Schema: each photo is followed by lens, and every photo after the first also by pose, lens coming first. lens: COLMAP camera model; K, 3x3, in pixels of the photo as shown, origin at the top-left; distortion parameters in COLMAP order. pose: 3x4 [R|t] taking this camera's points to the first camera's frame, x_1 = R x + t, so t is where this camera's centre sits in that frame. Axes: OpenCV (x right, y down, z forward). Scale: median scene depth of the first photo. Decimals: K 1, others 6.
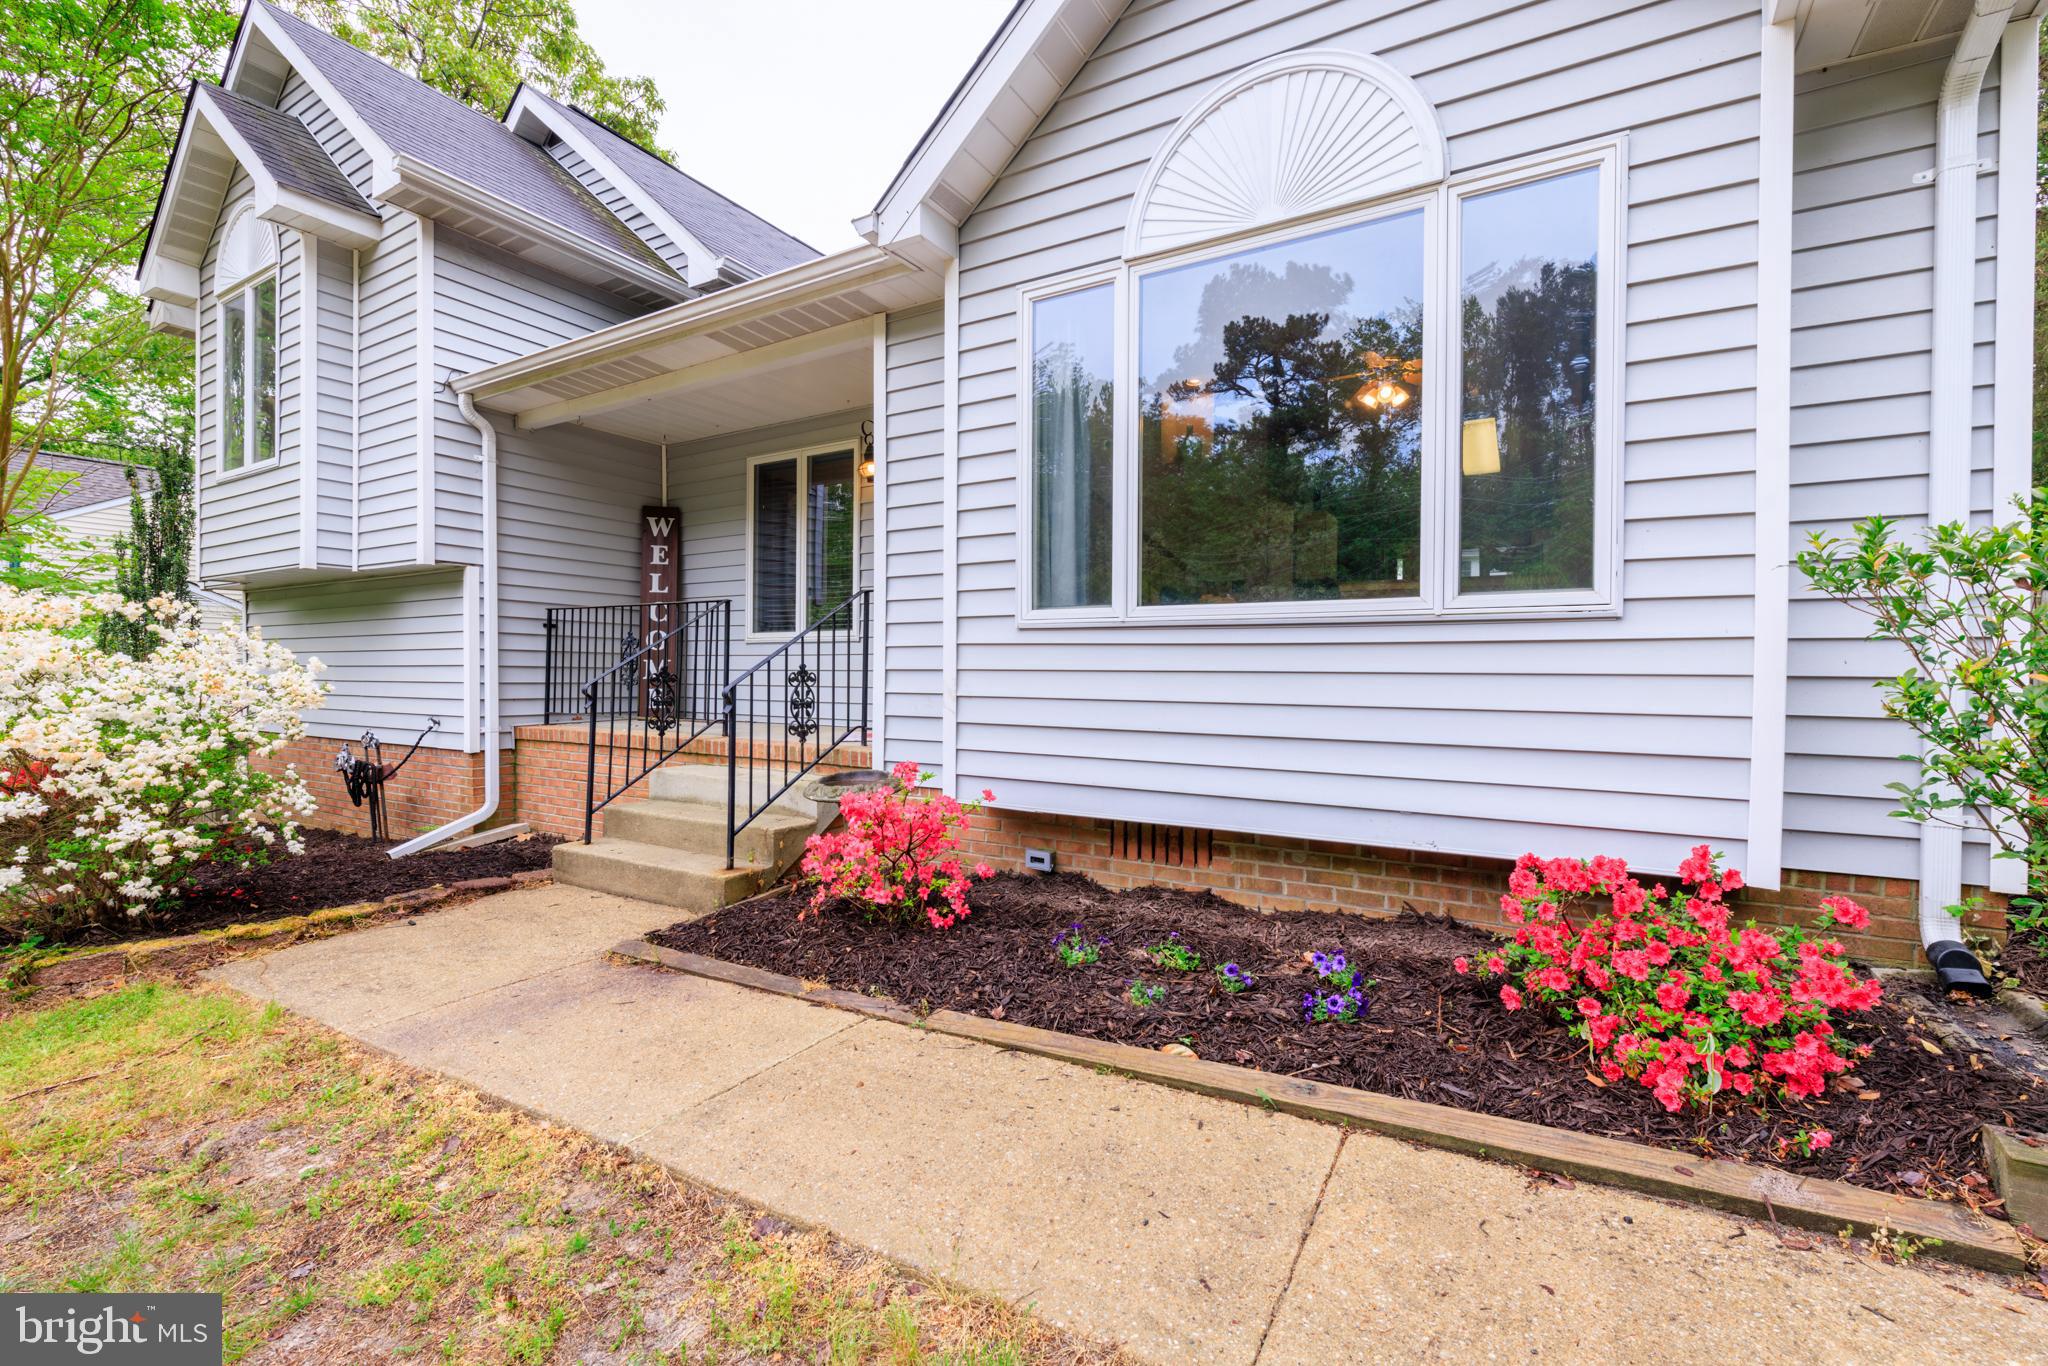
lens RADIAL K [[874.5, 0, 1028.5], [0, 874.5, 689.9], [0, 0, 1]] dist [0.001711, 0.000068]
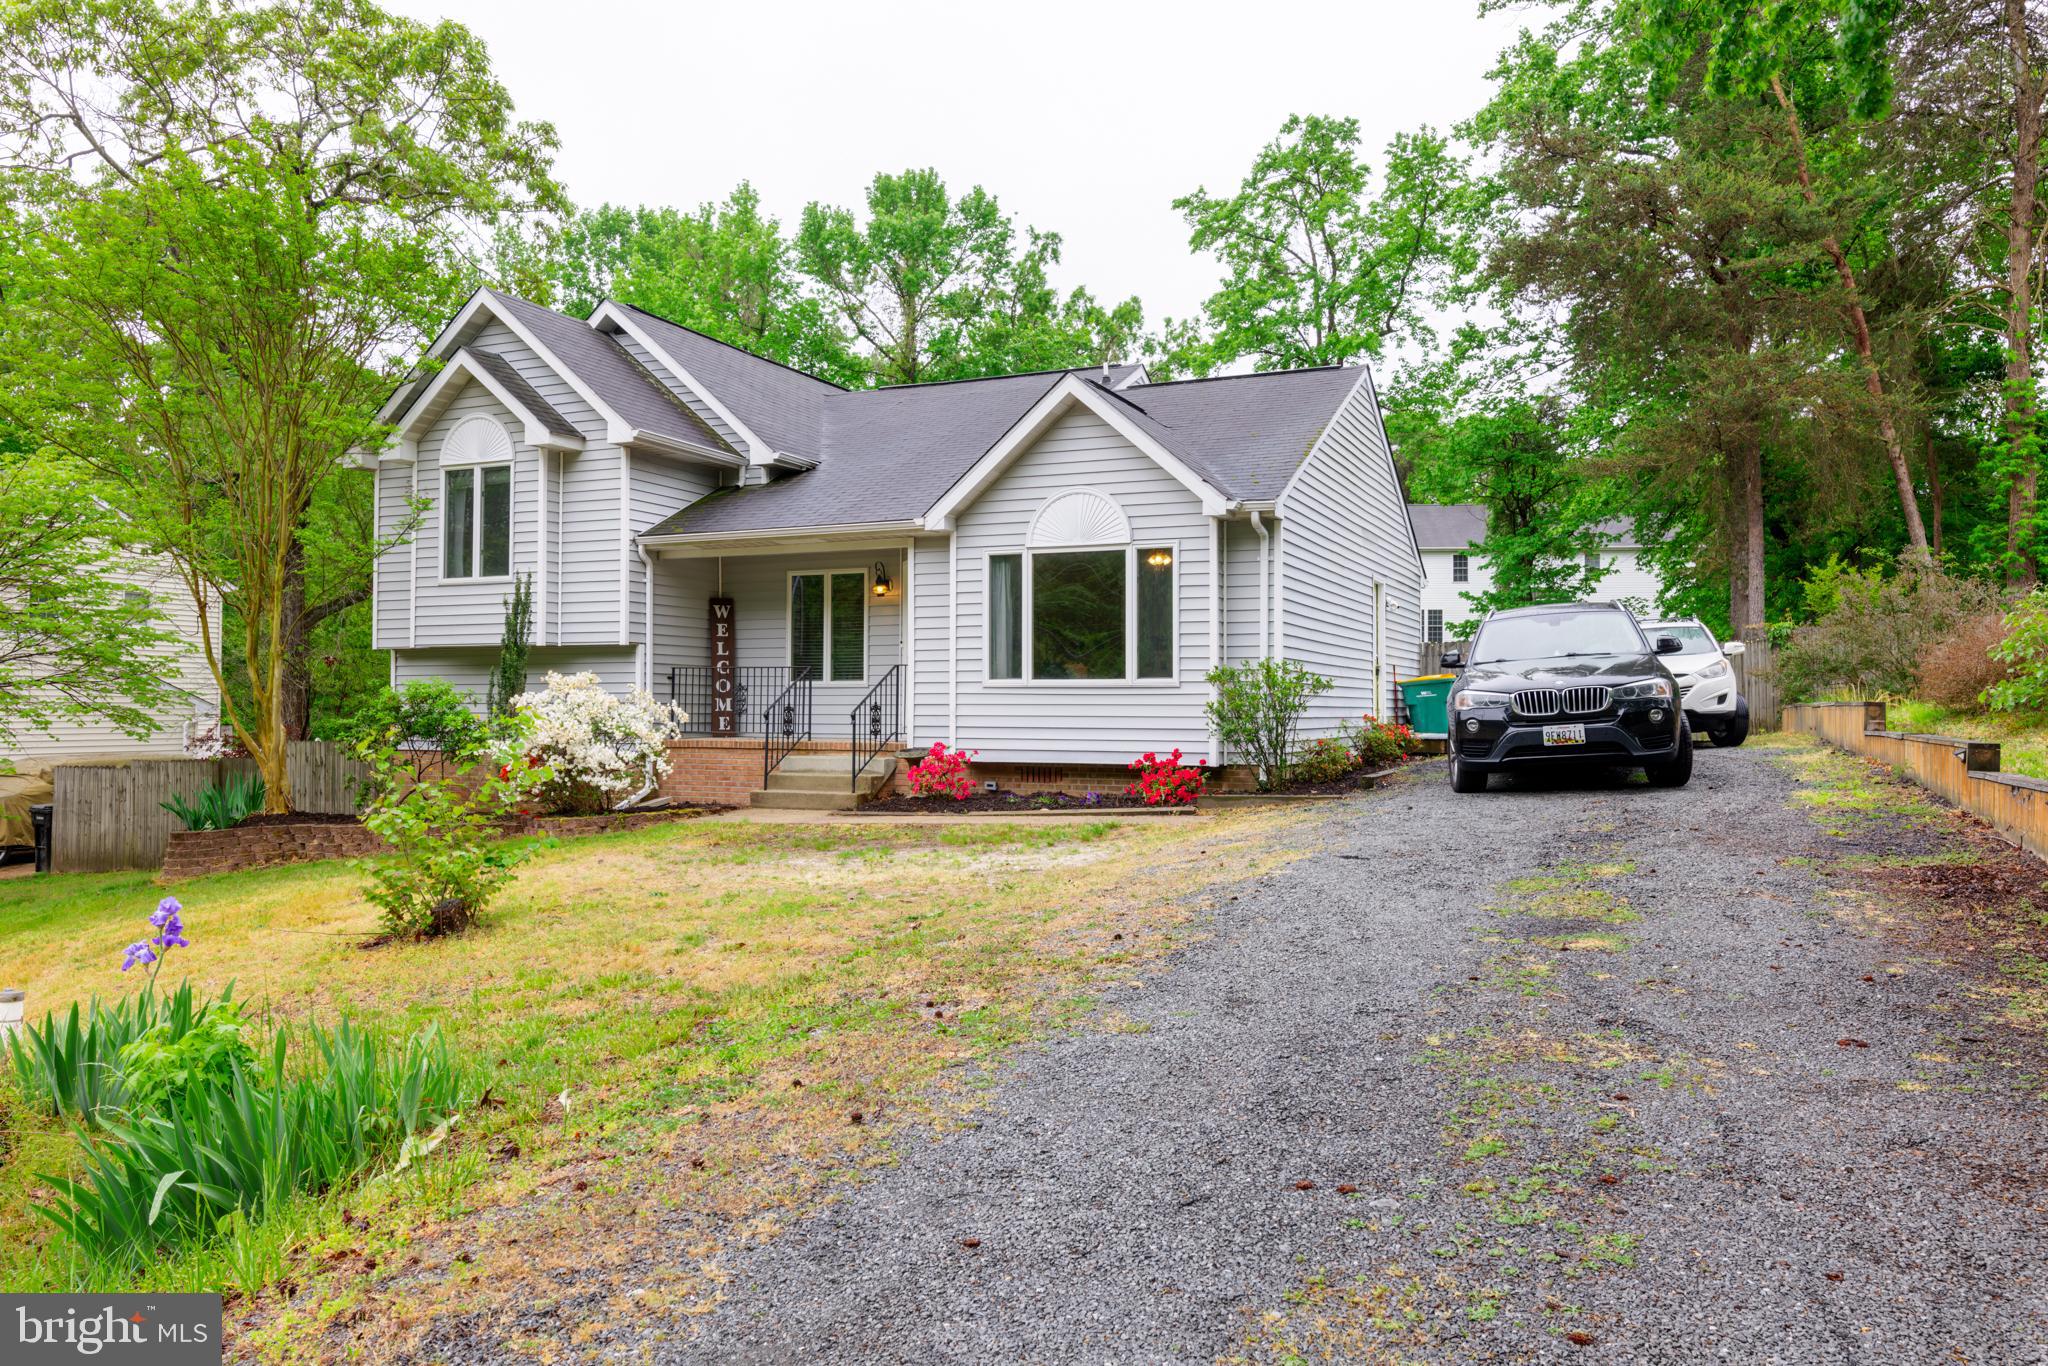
lens RADIAL K [[1501.2, 0, 1025.8], [0, 1501.2, 678.4], [0, 0, 1]] dist [-0.008363, -0.003446]
pose [[0.992674, -0.002334, 0.120801, -0.251405], [0.007034, 0.999234, -0.038497, 0.042278], [-0.120618, 0.039064, 0.991930, -1.991967]]
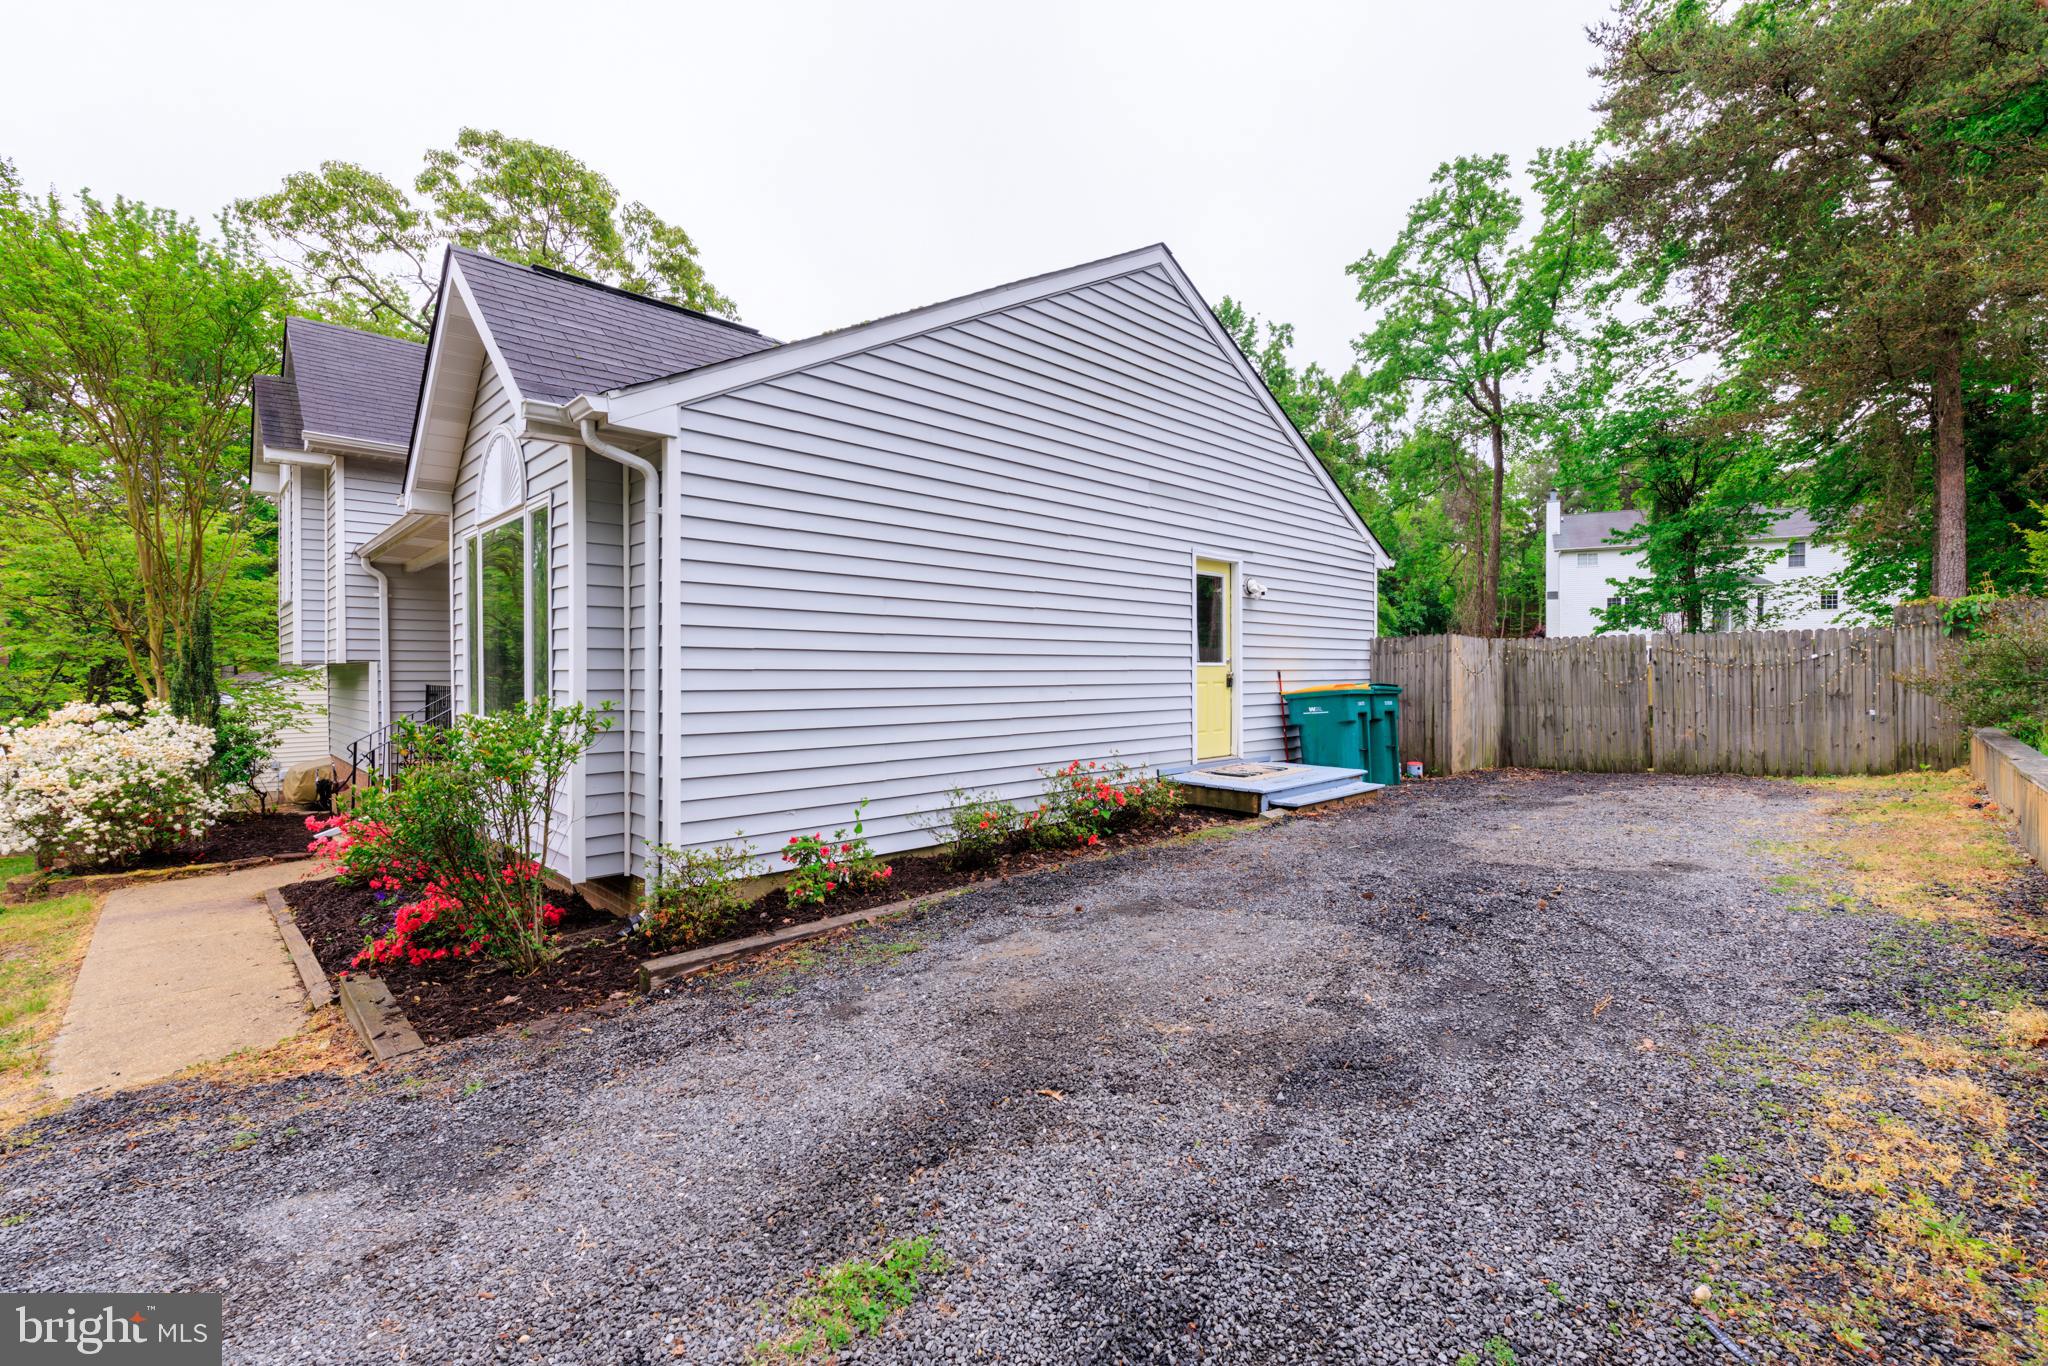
lens RADIAL K [[874.5, 0, 1025.4], [0, 874.5, 688.8], [0, 0, 1]] dist [0.001711, 0.000068]
pose [[0.965540, -0.004408, -0.260217, 0.972972], [0.005004, 0.999986, 0.001629, -0.088363], [0.260206, -0.002875, 0.965549, -0.260868]]
